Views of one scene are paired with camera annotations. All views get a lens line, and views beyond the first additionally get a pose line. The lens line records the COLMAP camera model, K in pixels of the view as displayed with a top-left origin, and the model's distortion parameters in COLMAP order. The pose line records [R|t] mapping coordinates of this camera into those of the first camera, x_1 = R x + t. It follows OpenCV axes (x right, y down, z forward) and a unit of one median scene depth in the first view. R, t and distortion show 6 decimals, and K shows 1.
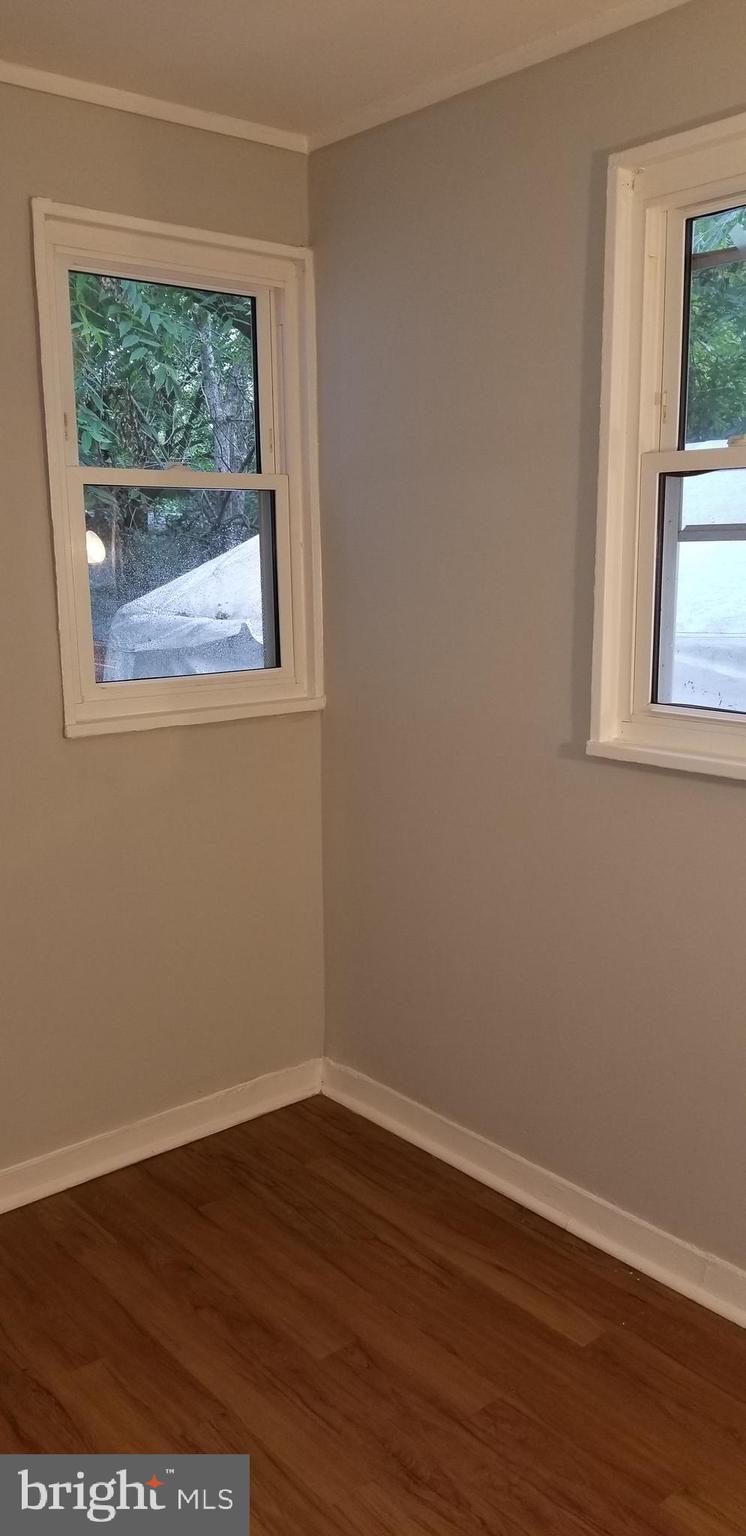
lens RADIAL K [[1210.0, 0, 373.0], [0, 1210.0, 768.0], [0, 0, 1]] dist [0.137162, -0.228543]
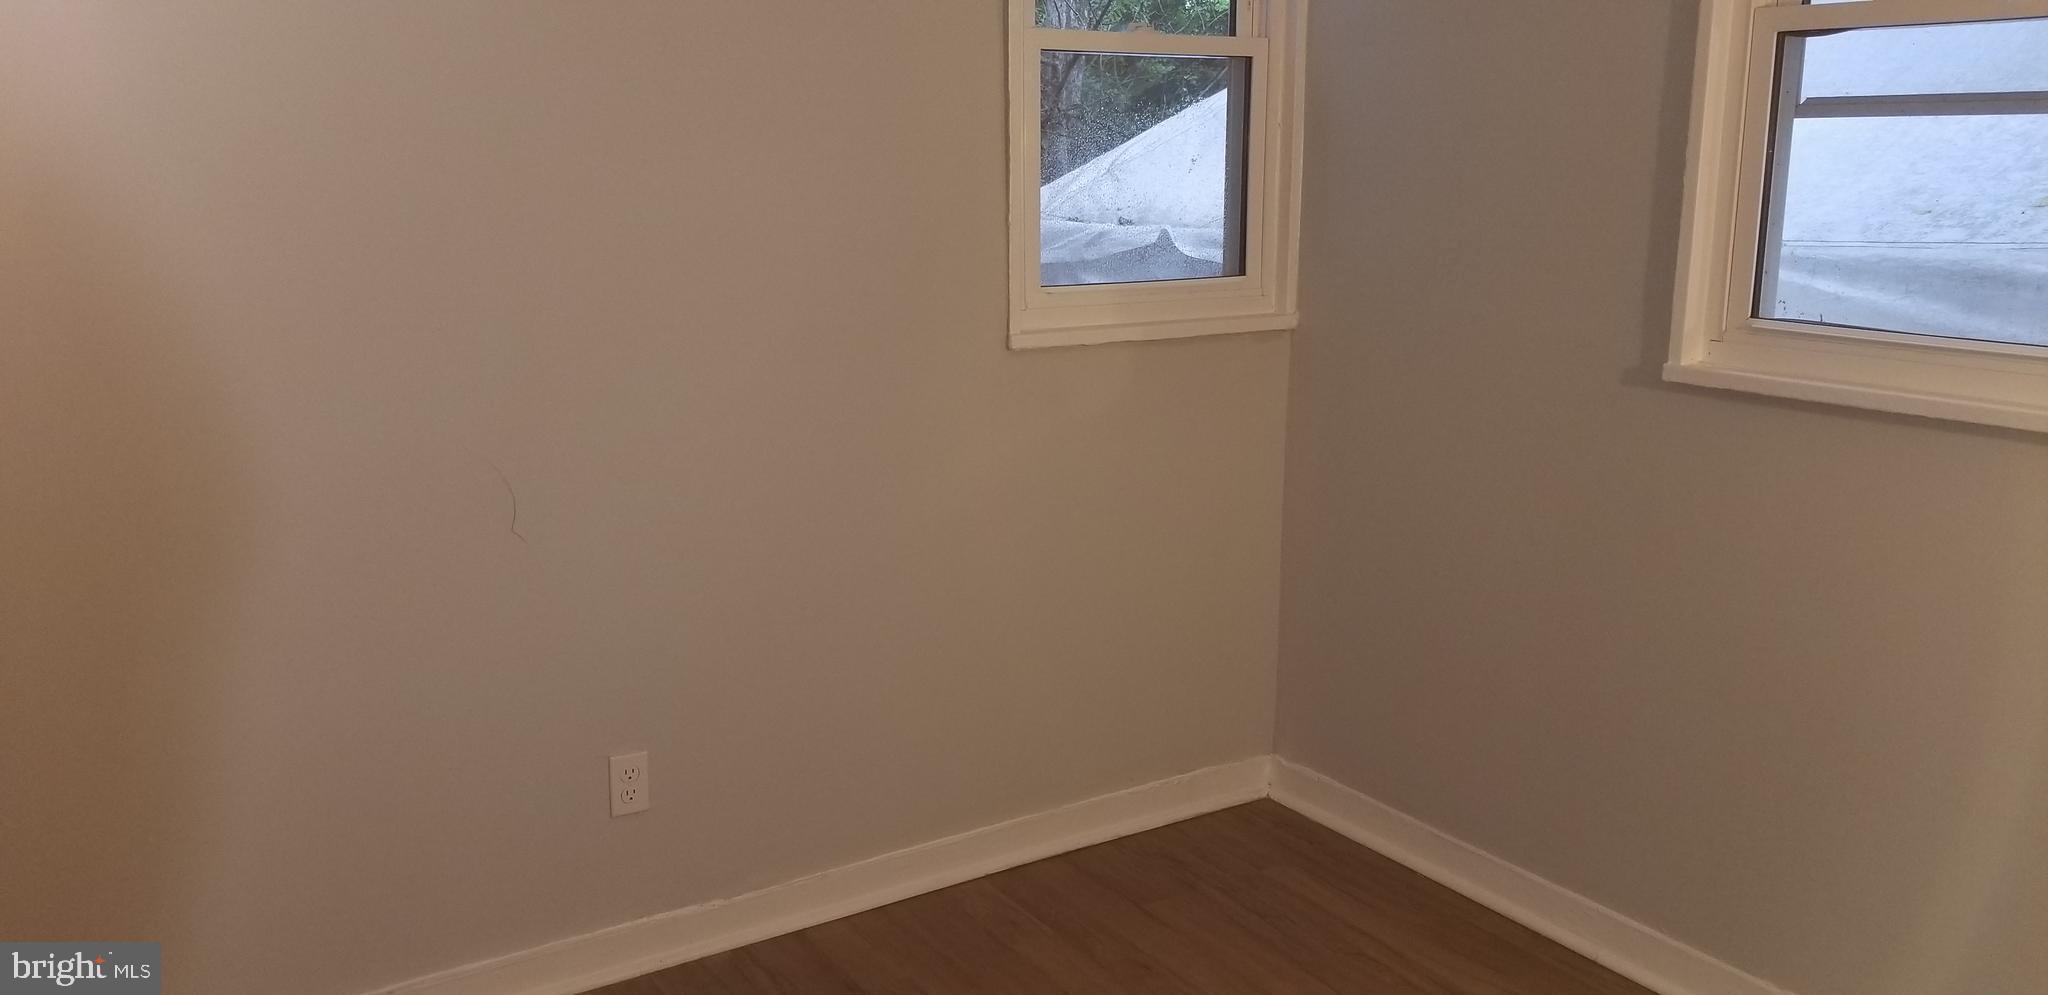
lens RADIAL K [[1613.3, 0, 1024.0], [0, 1613.3, 497.5], [0, 0, 1]] dist [0.137162, -0.228543]
pose [[0.992851, 0.037979, -0.113156, -0.103504], [-0.034624, 0.998905, 0.031468, 0.040749], [0.114227, -0.027325, 0.993079, -0.119206]]
